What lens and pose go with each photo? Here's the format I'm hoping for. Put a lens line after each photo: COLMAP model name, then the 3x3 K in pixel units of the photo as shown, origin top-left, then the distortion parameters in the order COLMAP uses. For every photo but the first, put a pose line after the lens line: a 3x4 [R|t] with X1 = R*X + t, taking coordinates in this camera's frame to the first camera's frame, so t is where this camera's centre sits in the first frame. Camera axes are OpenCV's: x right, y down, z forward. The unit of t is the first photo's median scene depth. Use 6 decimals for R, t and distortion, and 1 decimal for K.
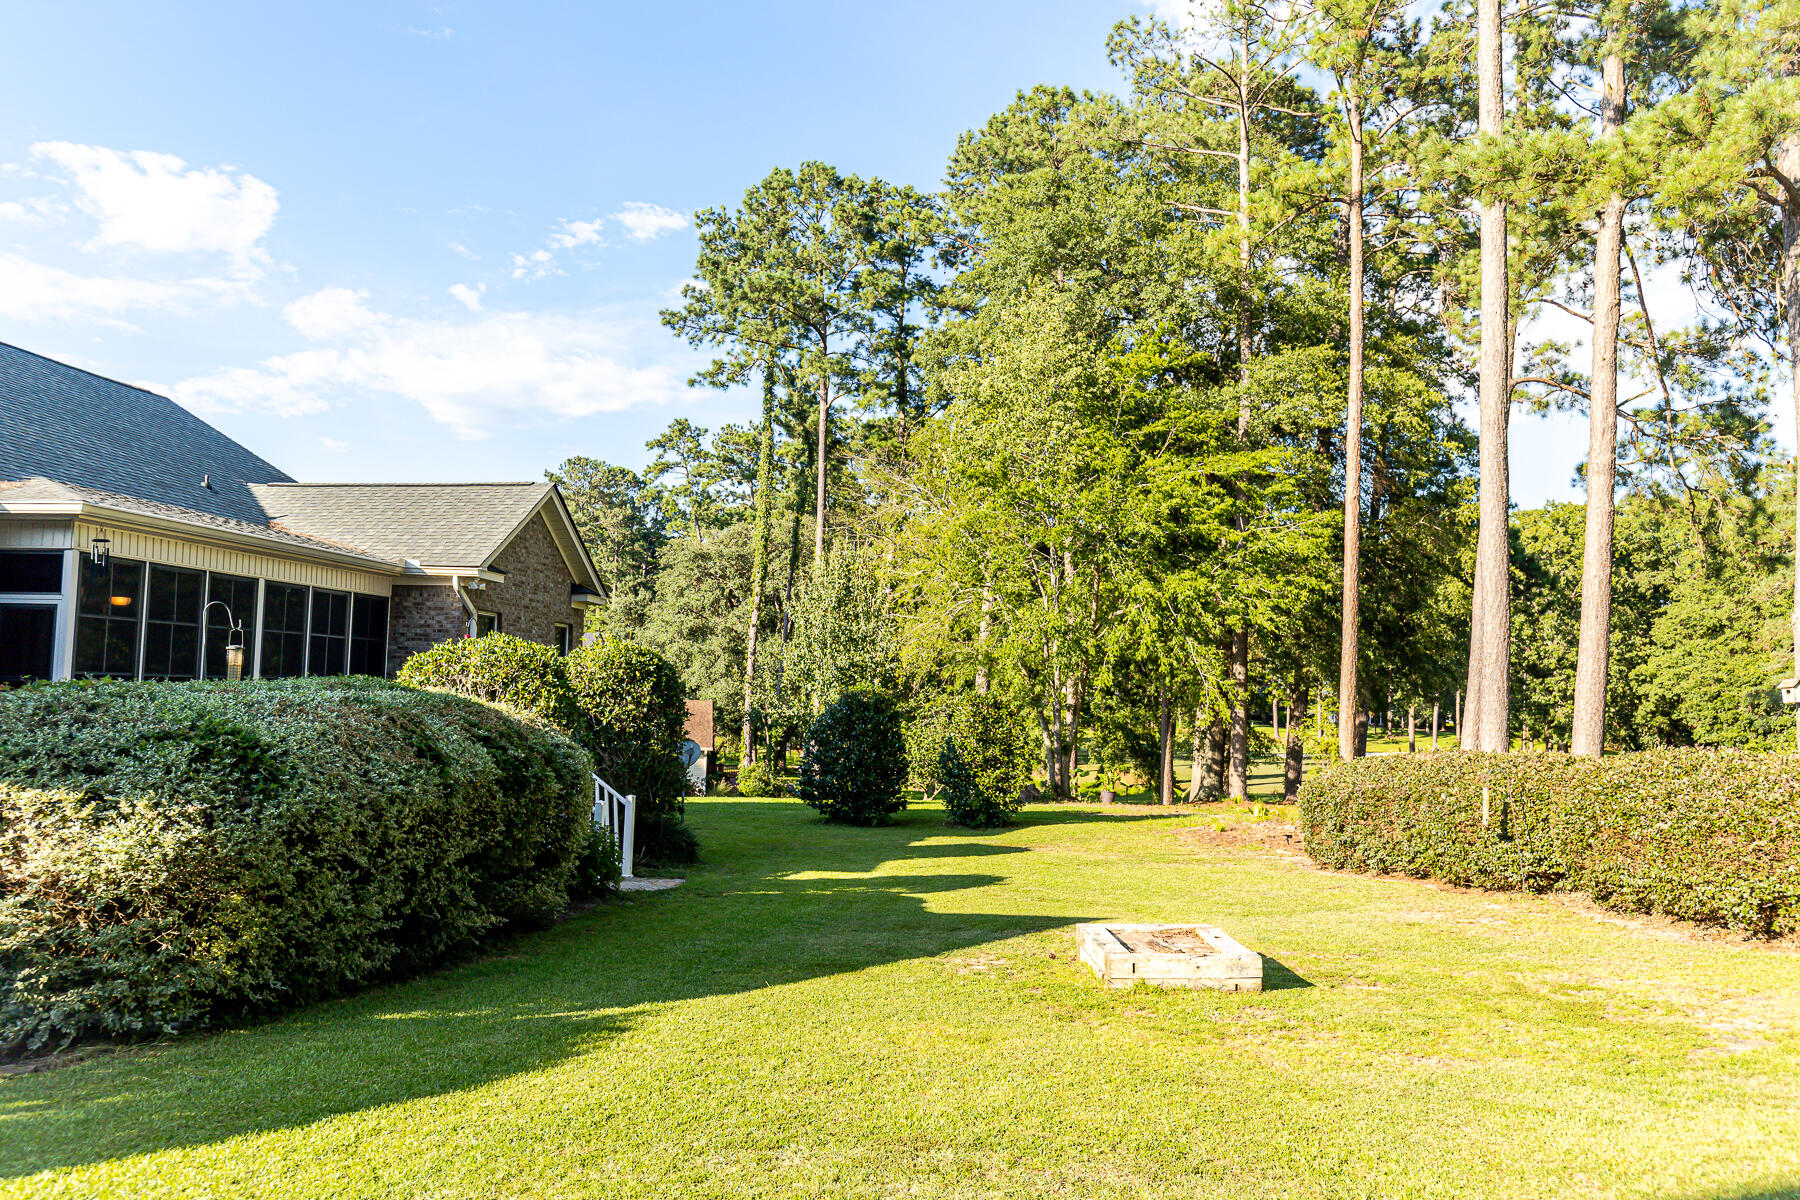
lens RADIAL K [[1280.0, 0, 900.0], [0, 1280.0, 600.0], [0, 0, 1]] dist [-0.003083, -0.000836]
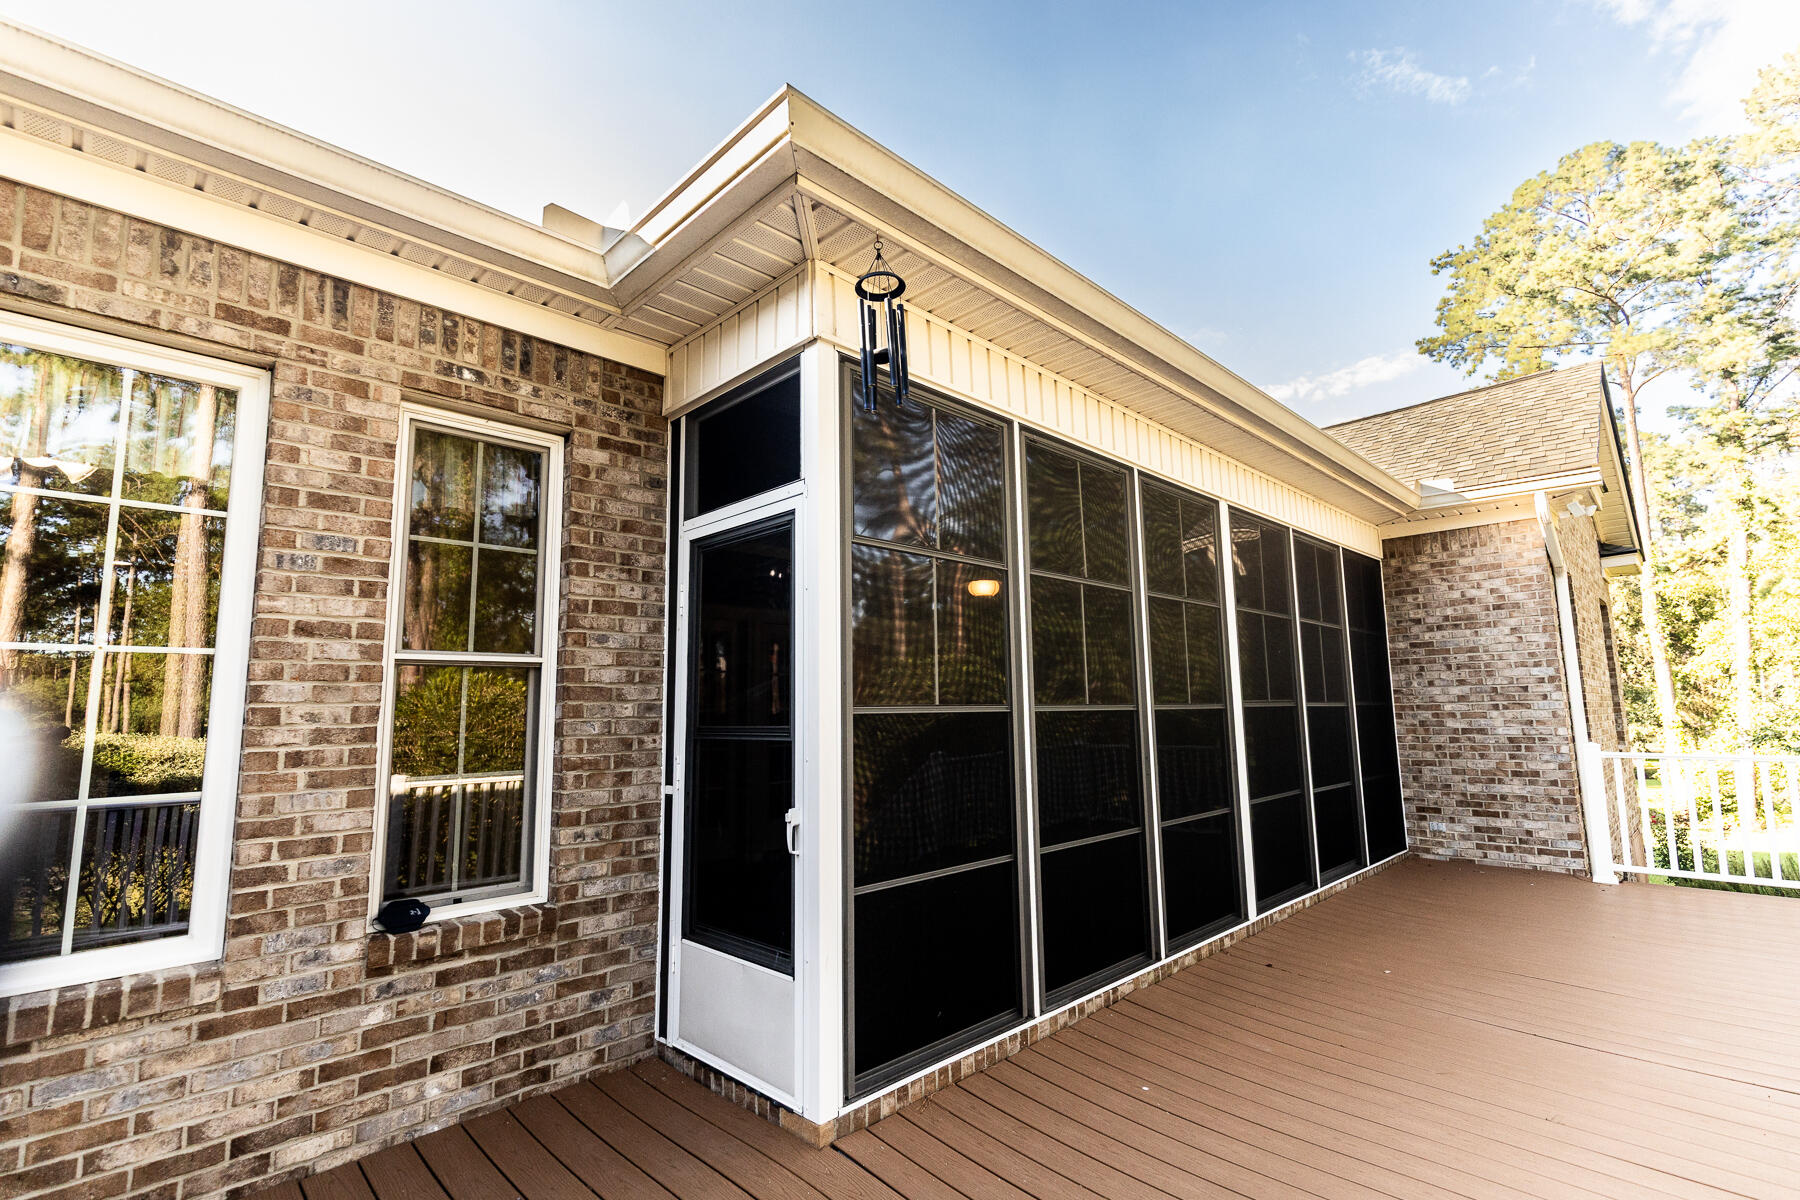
lens RADIAL K [[828.3, 0, 900.0], [0, 828.3, 600.0], [0, 0, 1]] dist [0.009976, -0.000417]
pose [[0.778671, -0.117265, -0.616377, -0.401262], [0.079503, 0.992902, -0.088462, 0.037746], [0.622375, 0.019878, 0.782467, 0.672223]]
